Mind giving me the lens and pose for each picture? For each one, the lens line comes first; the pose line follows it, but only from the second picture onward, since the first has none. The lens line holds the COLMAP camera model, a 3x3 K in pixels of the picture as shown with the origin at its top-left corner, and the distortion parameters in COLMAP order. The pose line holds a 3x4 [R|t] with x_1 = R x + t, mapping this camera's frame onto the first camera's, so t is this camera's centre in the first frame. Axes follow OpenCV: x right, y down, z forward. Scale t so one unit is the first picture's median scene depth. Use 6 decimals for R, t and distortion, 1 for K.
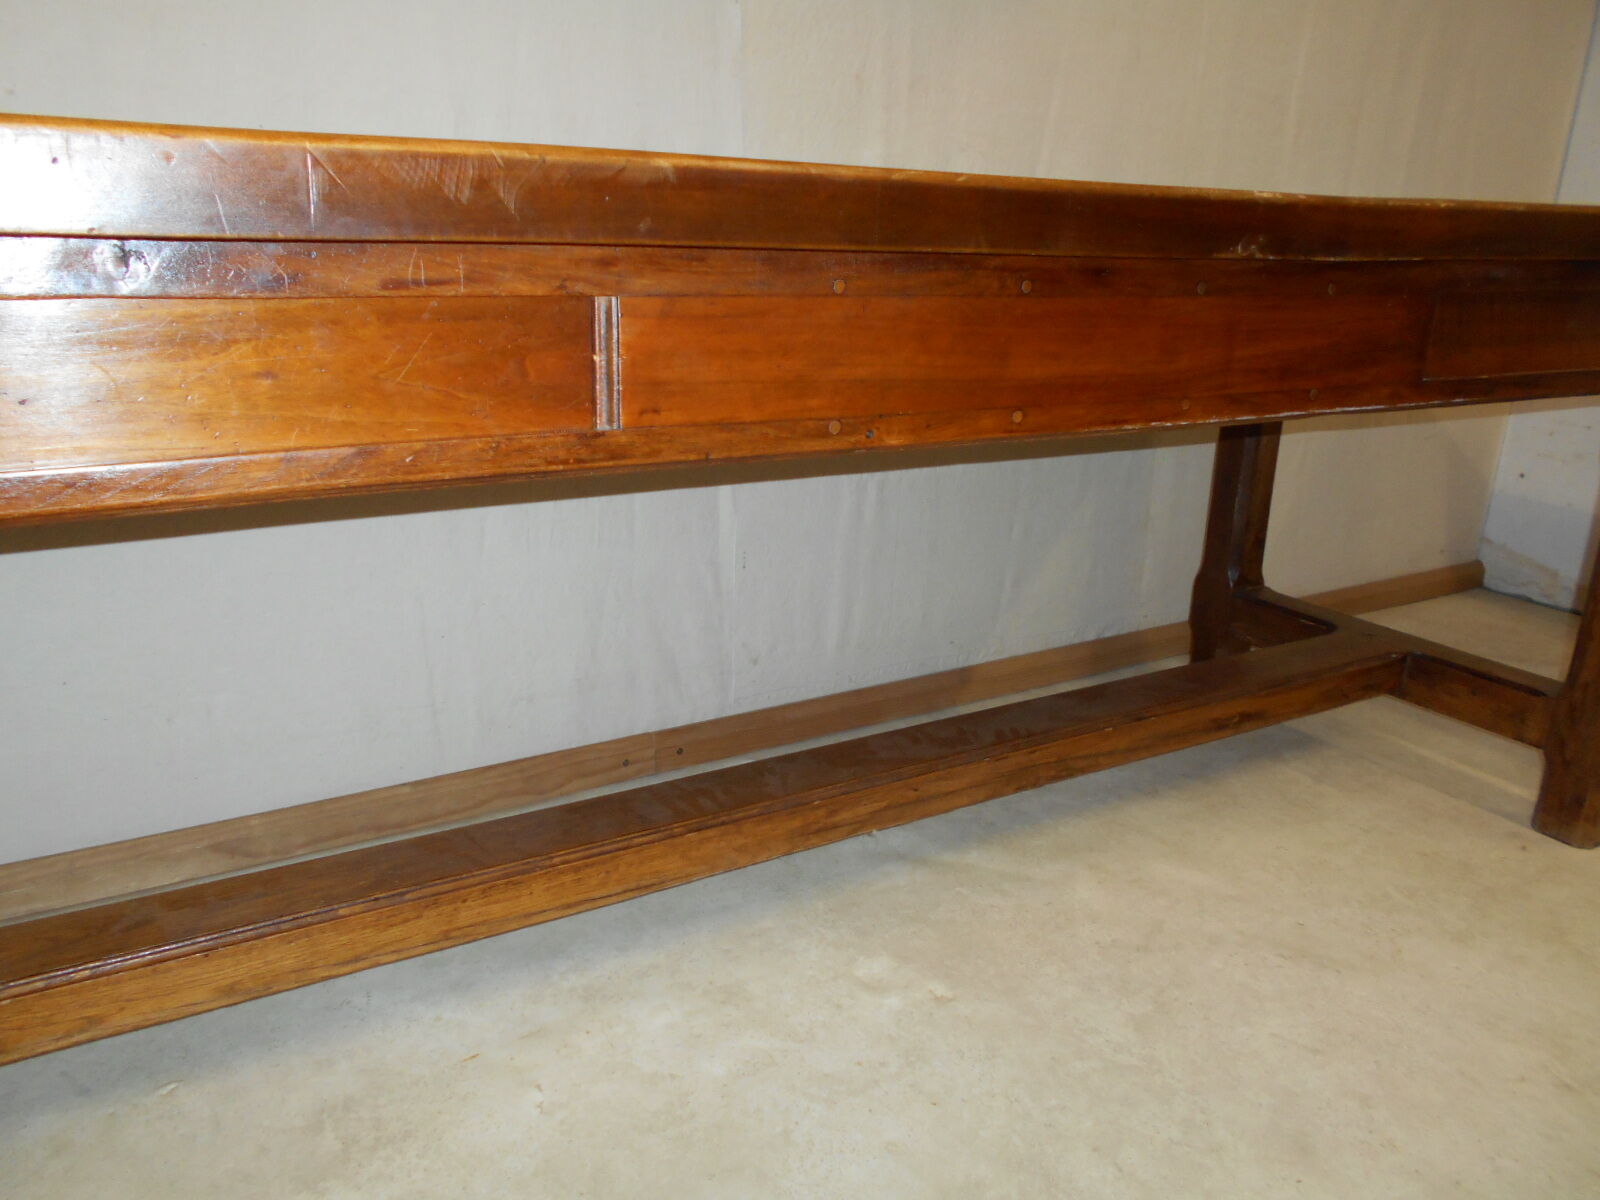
lens RADIAL K [[1232.8, 0, 800.0], [0, 1232.8, 600.0], [0, 0, 1]] dist [0.002042, 0.001893]
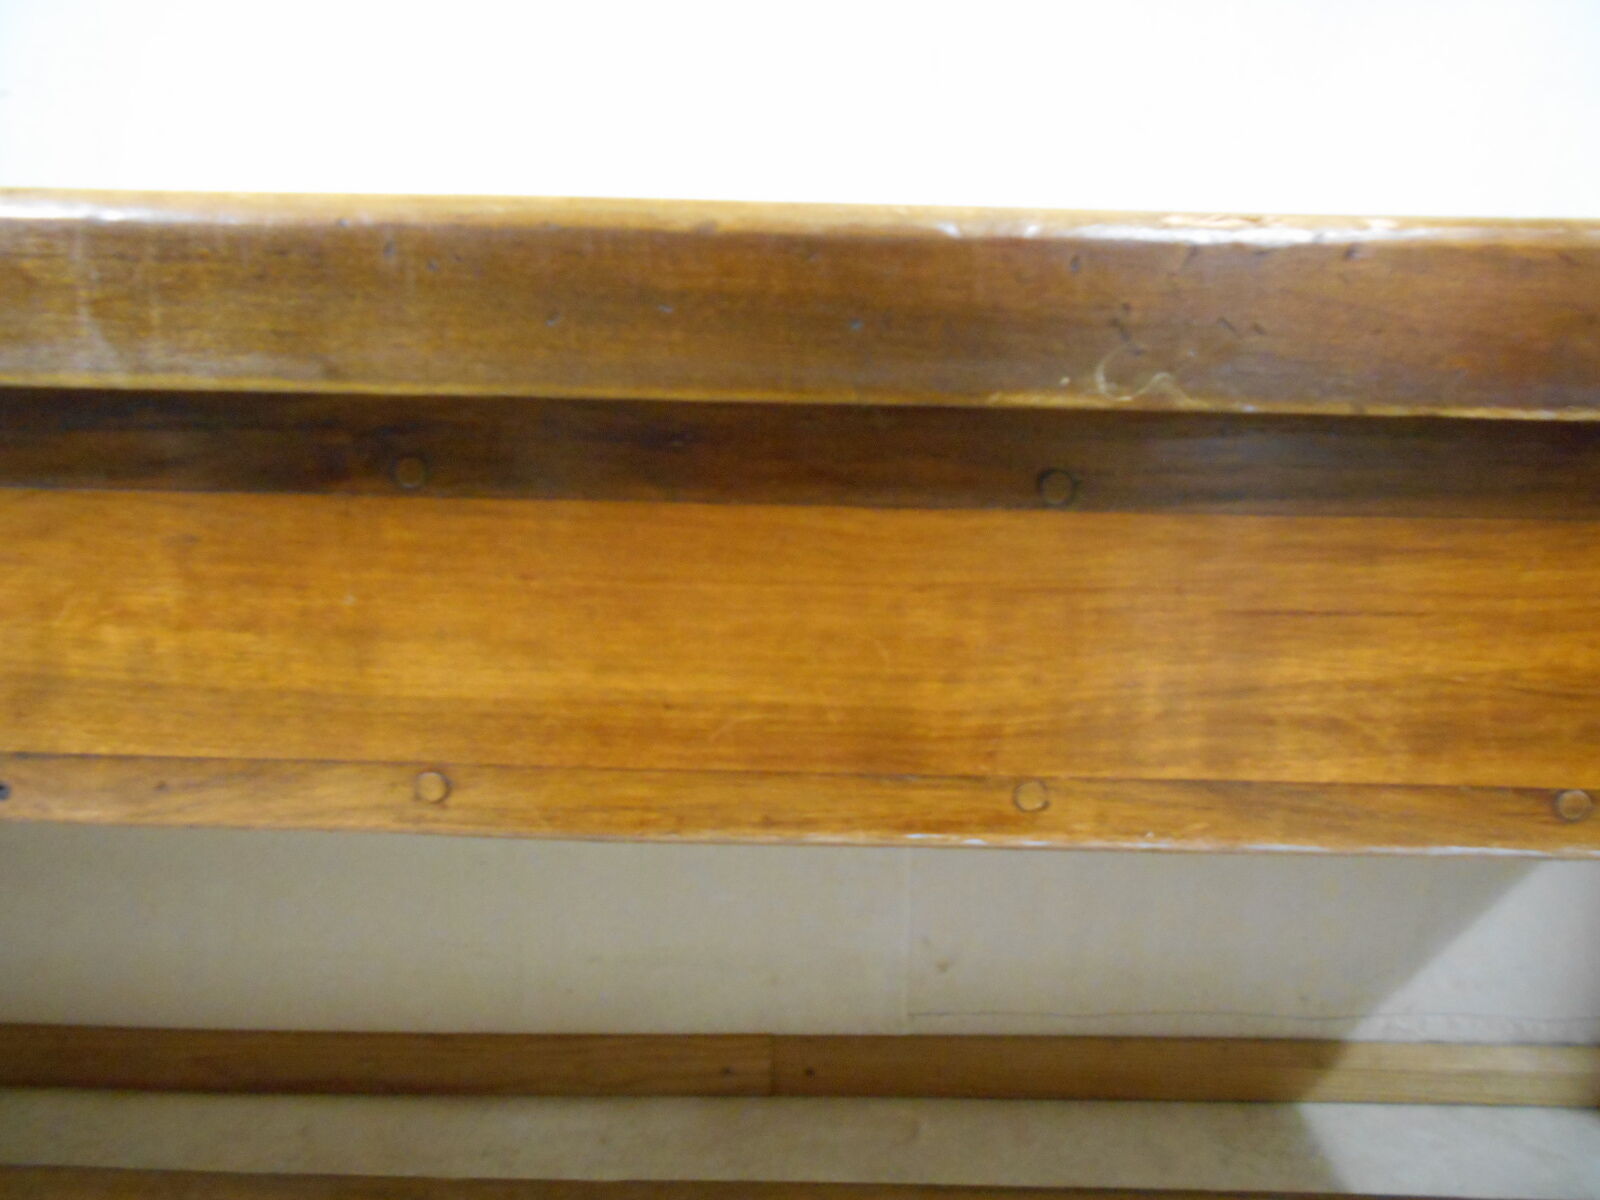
lens RADIAL K [[1232.8, 0, 800.0], [0, 1232.8, 600.0], [0, 0, 1]] dist [0.002042, 0.001893]
pose [[0.857180, 0.096990, -0.505802, 0.383653], [-0.147077, 0.987308, -0.059931, -0.162905], [0.493569, 0.125764, 0.860566, 0.568067]]
